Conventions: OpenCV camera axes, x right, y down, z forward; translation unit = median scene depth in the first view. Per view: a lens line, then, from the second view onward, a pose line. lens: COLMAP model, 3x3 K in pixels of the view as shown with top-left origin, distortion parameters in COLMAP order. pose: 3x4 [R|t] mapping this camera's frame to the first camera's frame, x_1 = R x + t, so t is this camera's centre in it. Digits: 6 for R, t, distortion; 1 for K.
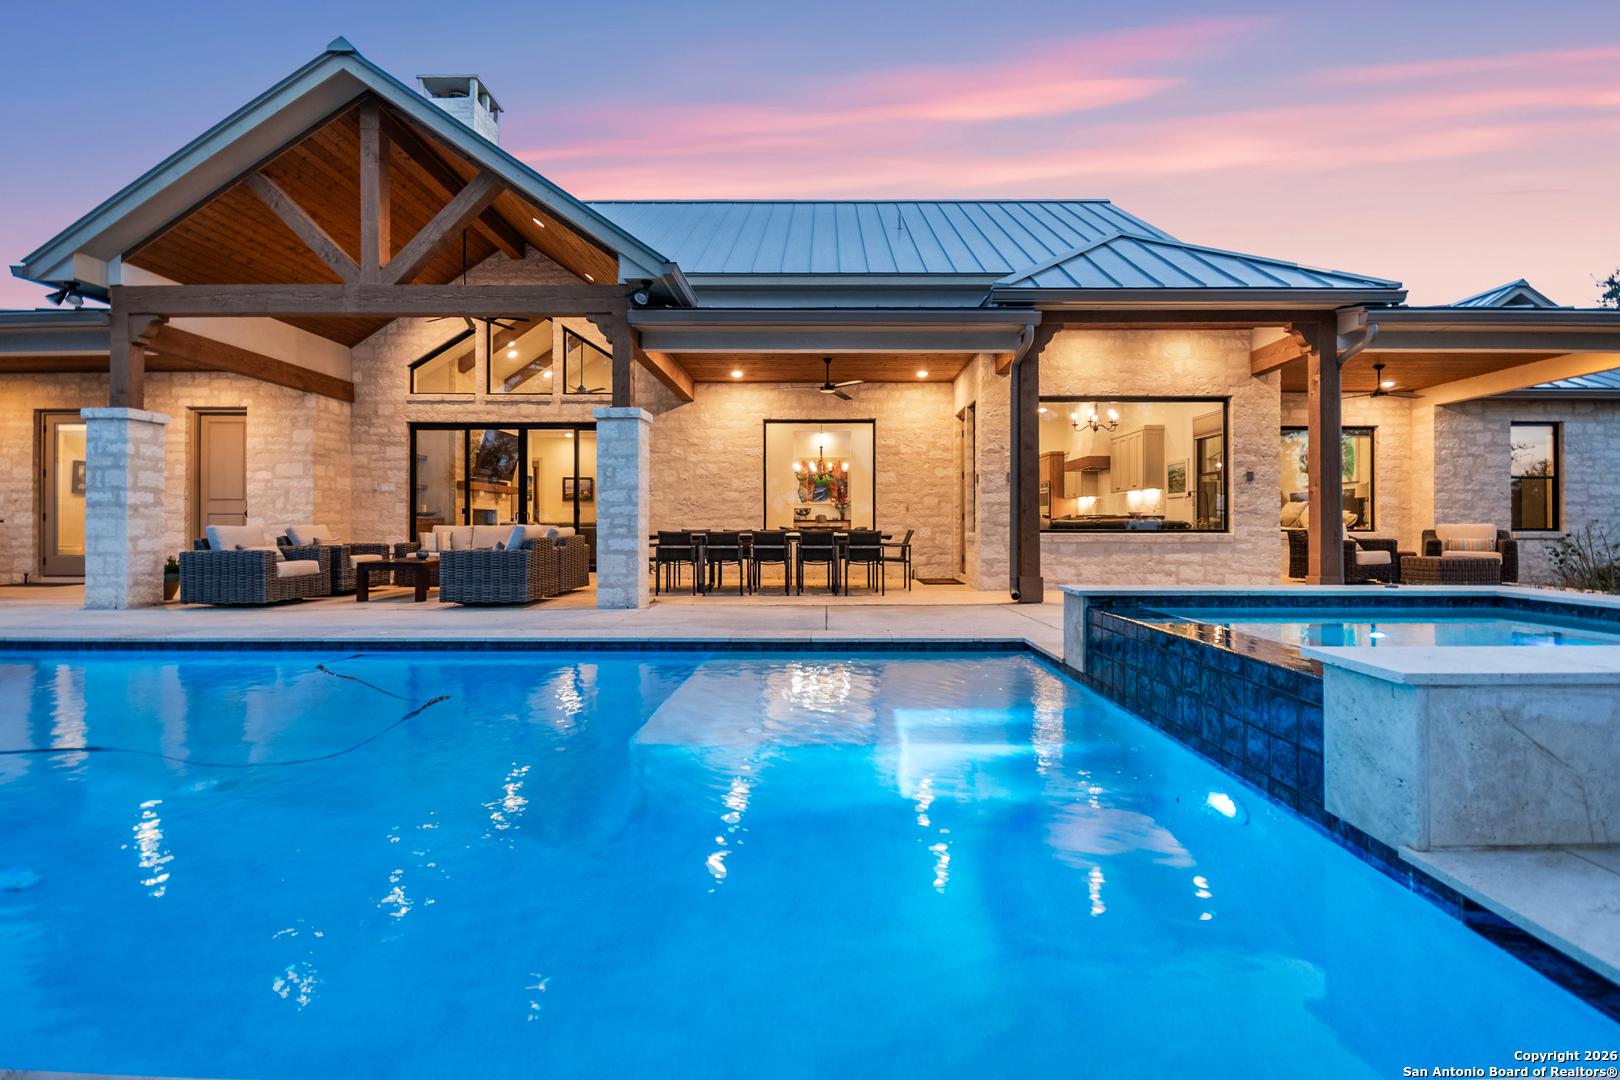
lens RADIAL K [[732.0, 0, 829.9], [0, 732.0, 522.2], [0, 0, 1]] dist [0.011493, -0.012884]
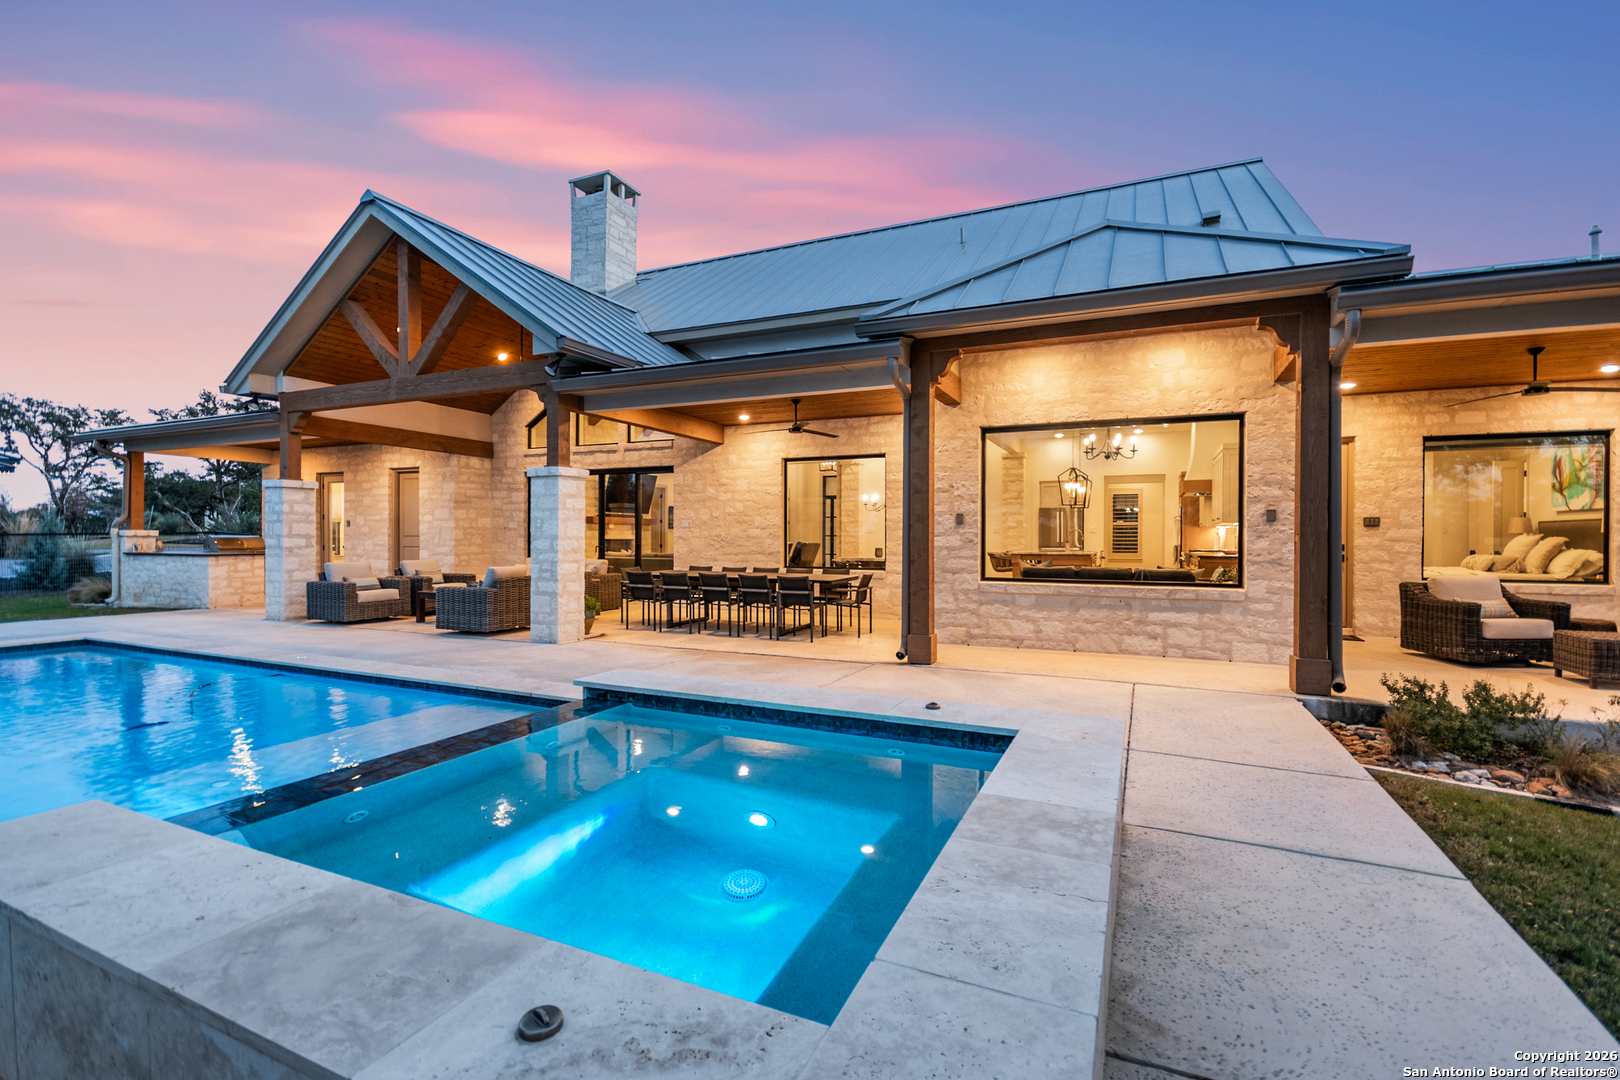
lens RADIAL K [[716.8, 0, 819.4], [0, 716.8, 541.3], [0, 0, 1]] dist [-0.000090, -0.000419]
pose [[0.912208, 0.006726, -0.409672, 0.399251], [-0.001776, 0.999921, 0.012462, -0.039489], [0.409723, -0.010641, 0.912148, 0.111998]]
